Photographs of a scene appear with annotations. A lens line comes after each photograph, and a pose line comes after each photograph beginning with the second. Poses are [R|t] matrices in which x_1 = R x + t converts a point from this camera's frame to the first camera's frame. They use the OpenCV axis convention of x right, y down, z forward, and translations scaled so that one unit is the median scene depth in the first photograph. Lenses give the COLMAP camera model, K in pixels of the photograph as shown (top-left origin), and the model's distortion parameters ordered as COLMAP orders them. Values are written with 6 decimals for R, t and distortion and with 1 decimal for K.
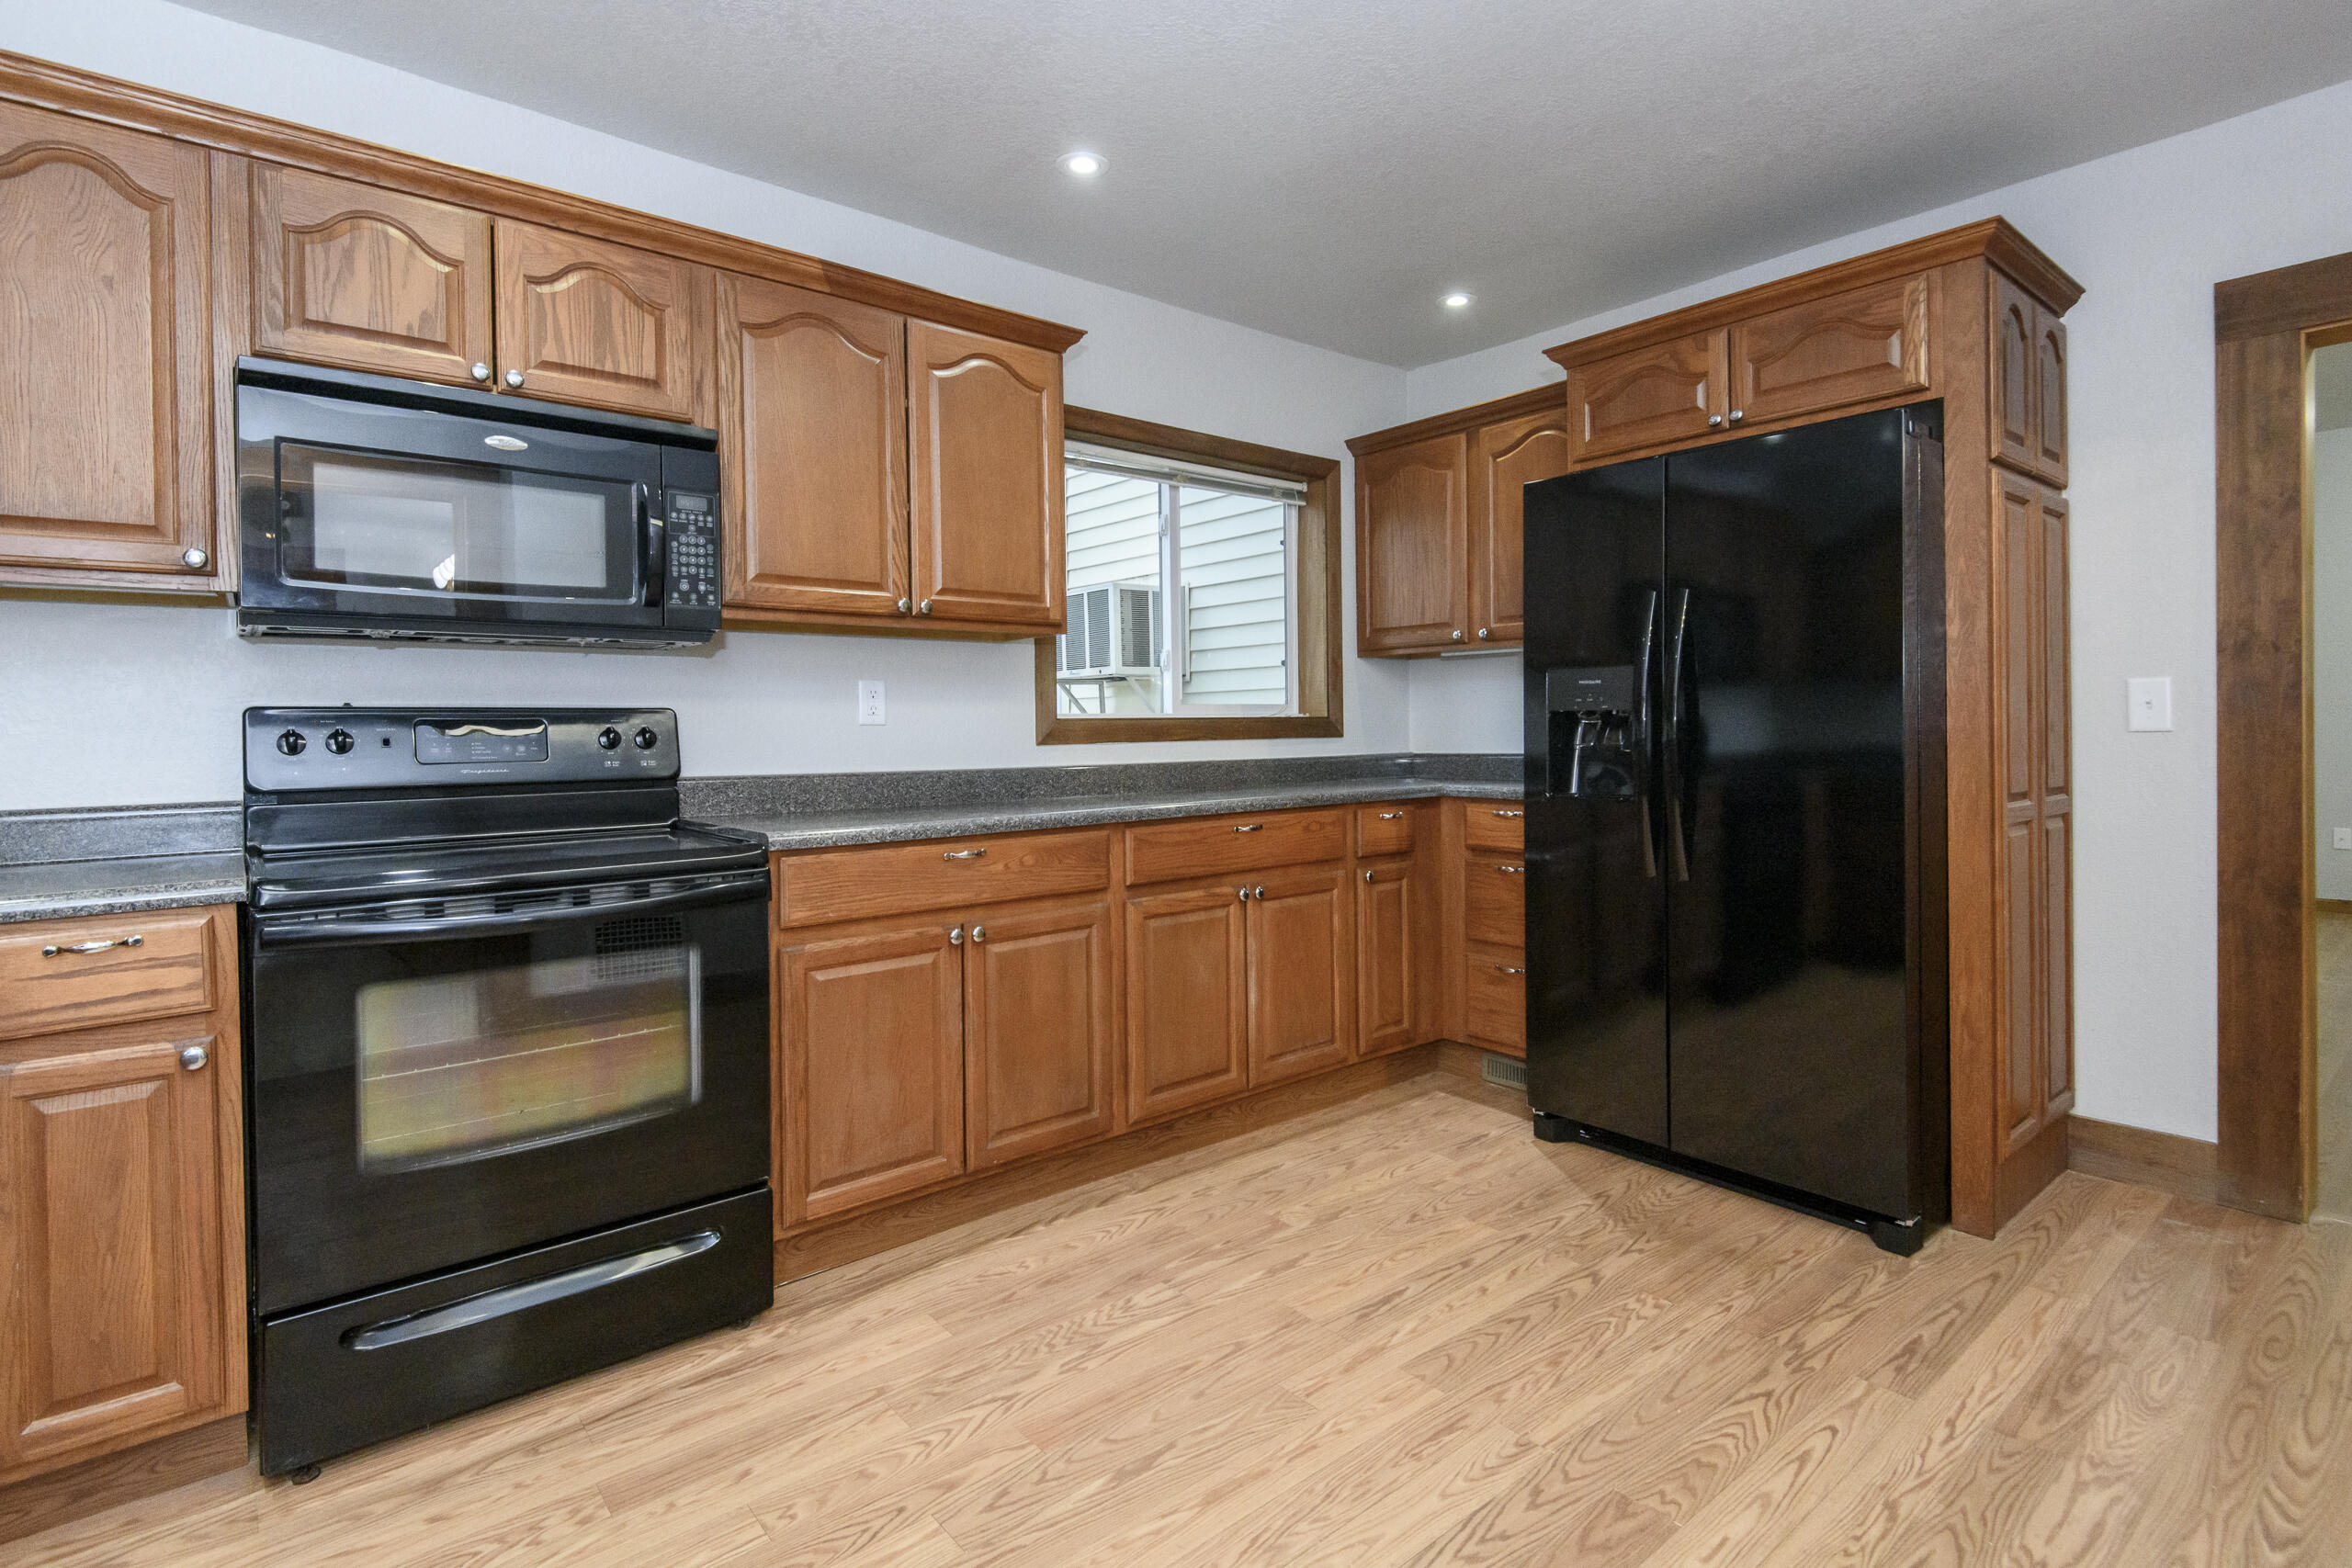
lens RADIAL K [[1120.4, 0, 1242.8], [0, 1120.4, 726.7], [0, 0, 1]] dist [0.022165, -0.001650]
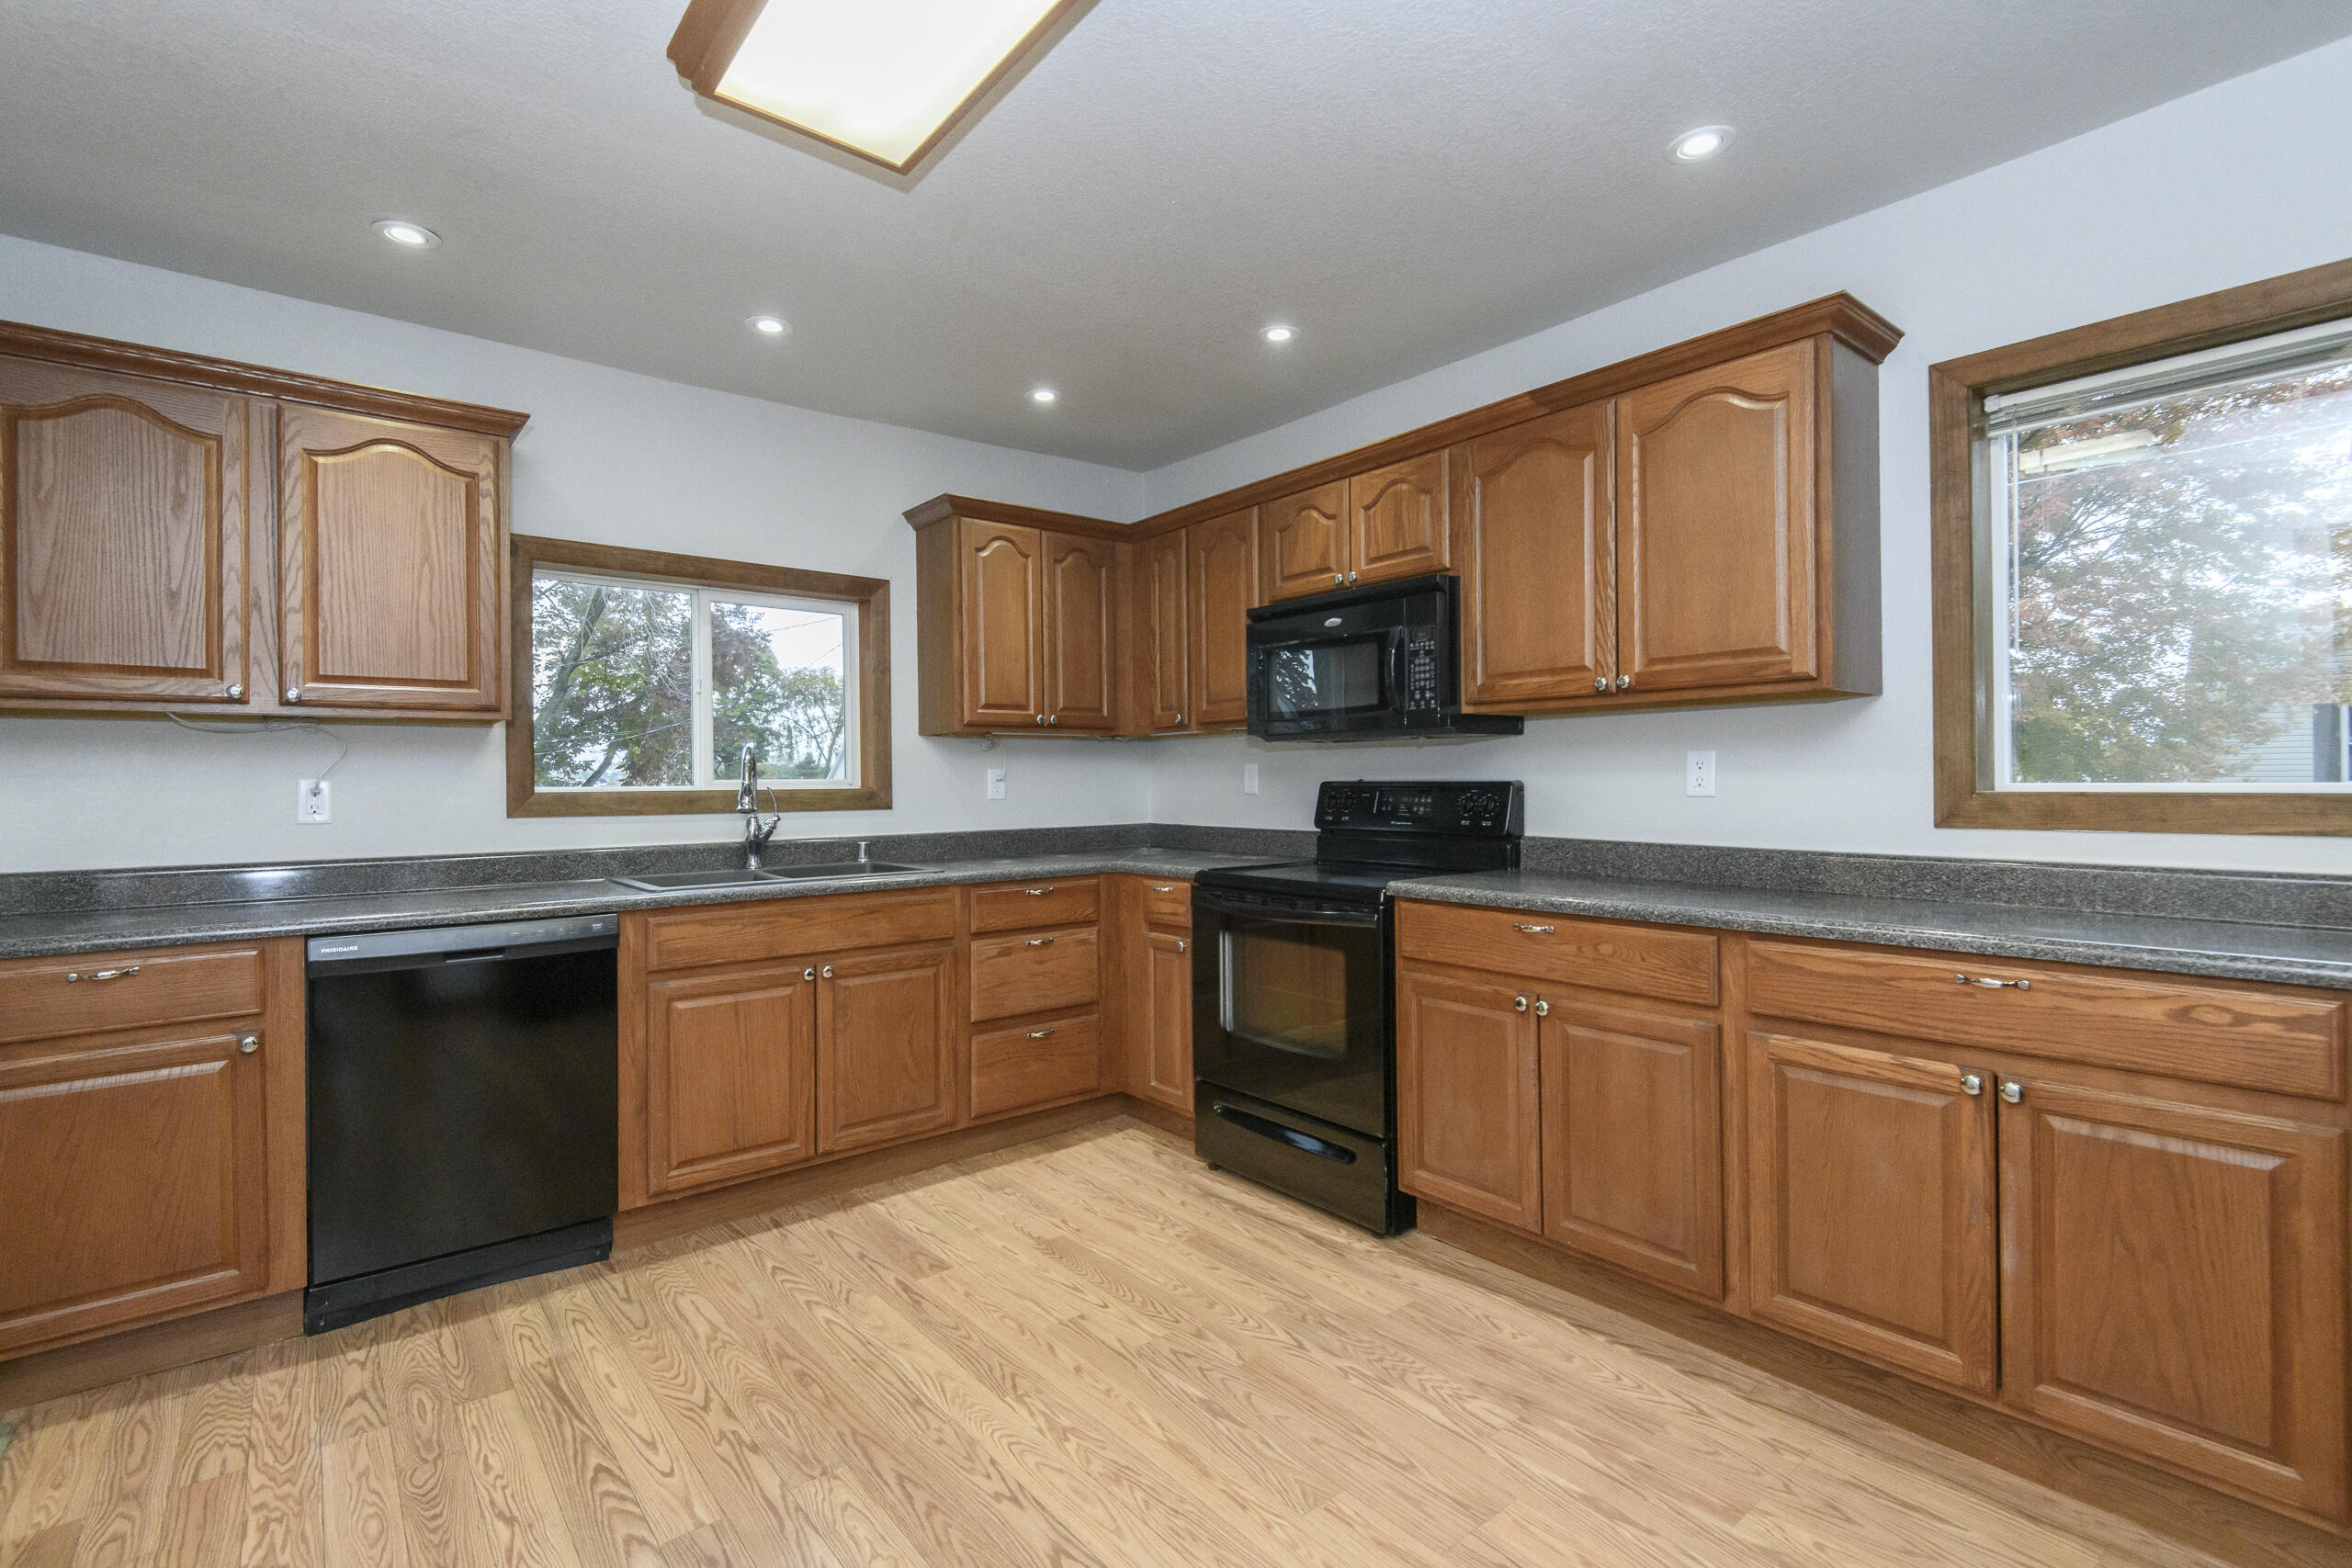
lens RADIAL K [[1085.8, 0, 1161.3], [0, 1085.8, 774.0], [0, 0, 1]] dist [0.025481, -0.011194]
pose [[-0.043640, 0.008958, -0.999007, 0.822859], [0.008635, 0.999926, 0.008589, -0.043434], [0.999010, -0.008252, -0.043714, 0.740167]]
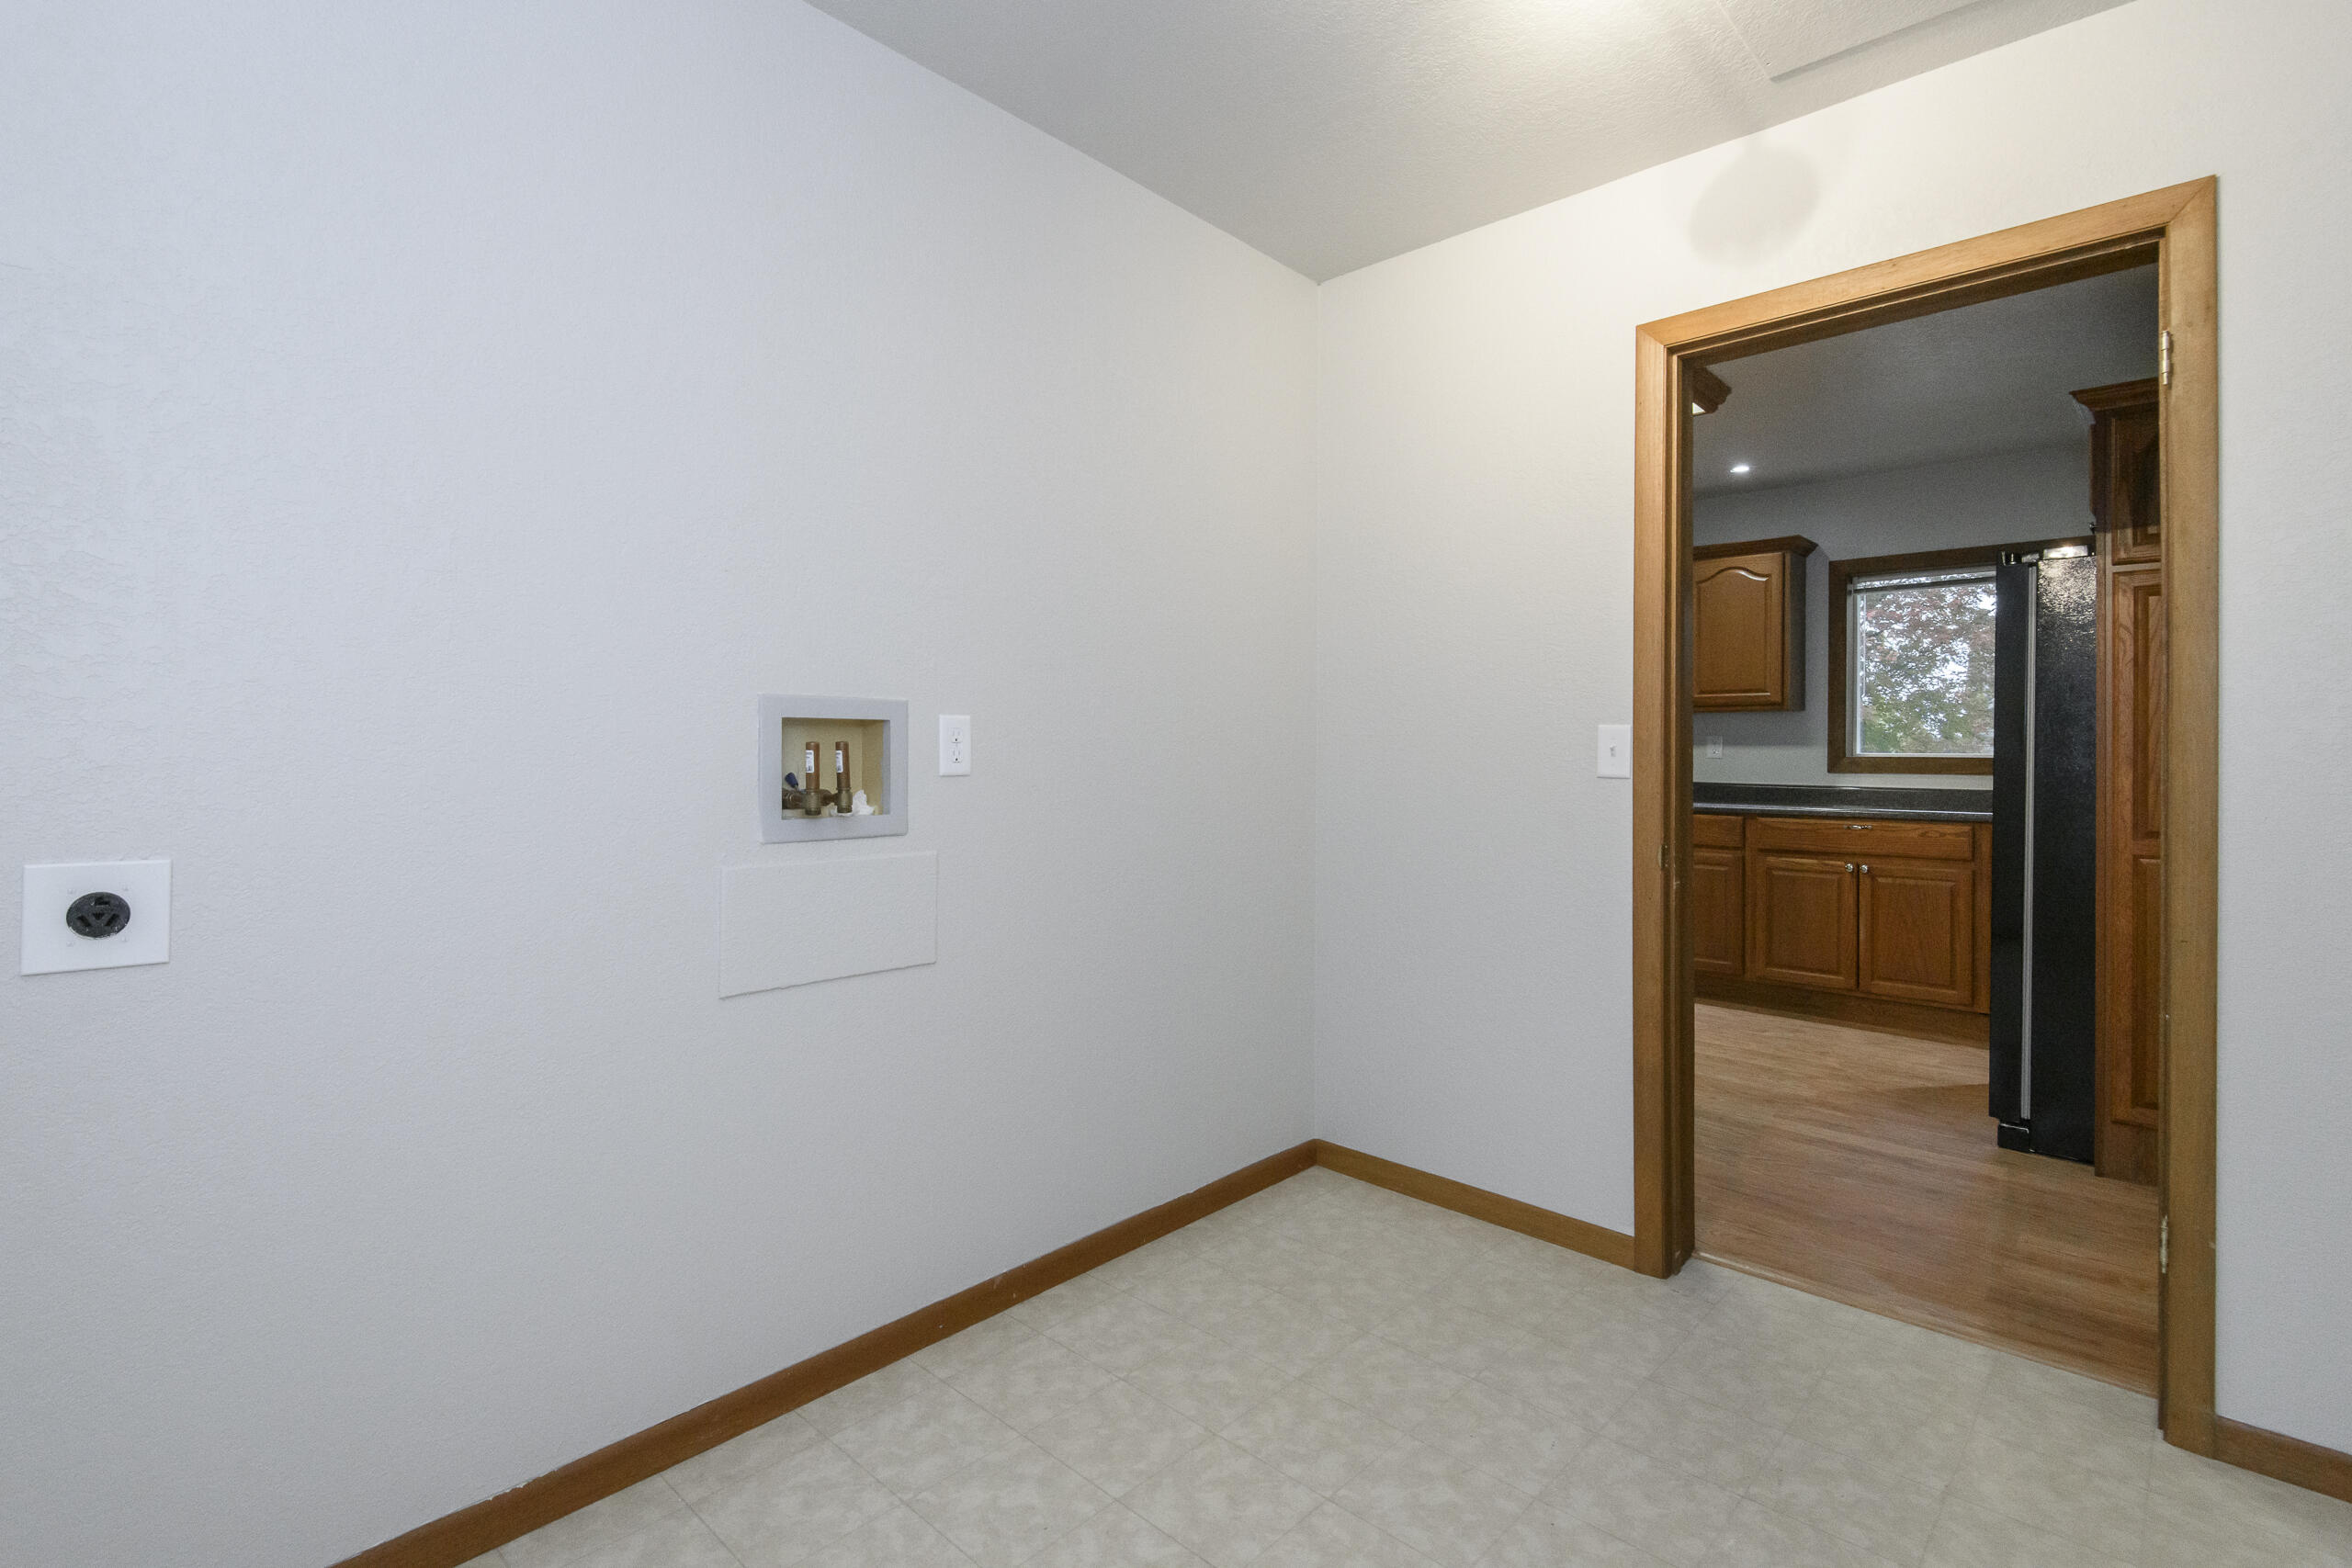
lens RADIAL K [[1085.8, 0, 1148.8], [0, 1085.8, 744.8], [0, 0, 1]] dist [0.025481, -0.011194]
pose [[0.064322, 0.006793, -0.997906, 1.967605], [-0.011745, 0.999913, 0.006049, -0.033328], [0.997860, 0.011331, 0.064396, -0.156325]]
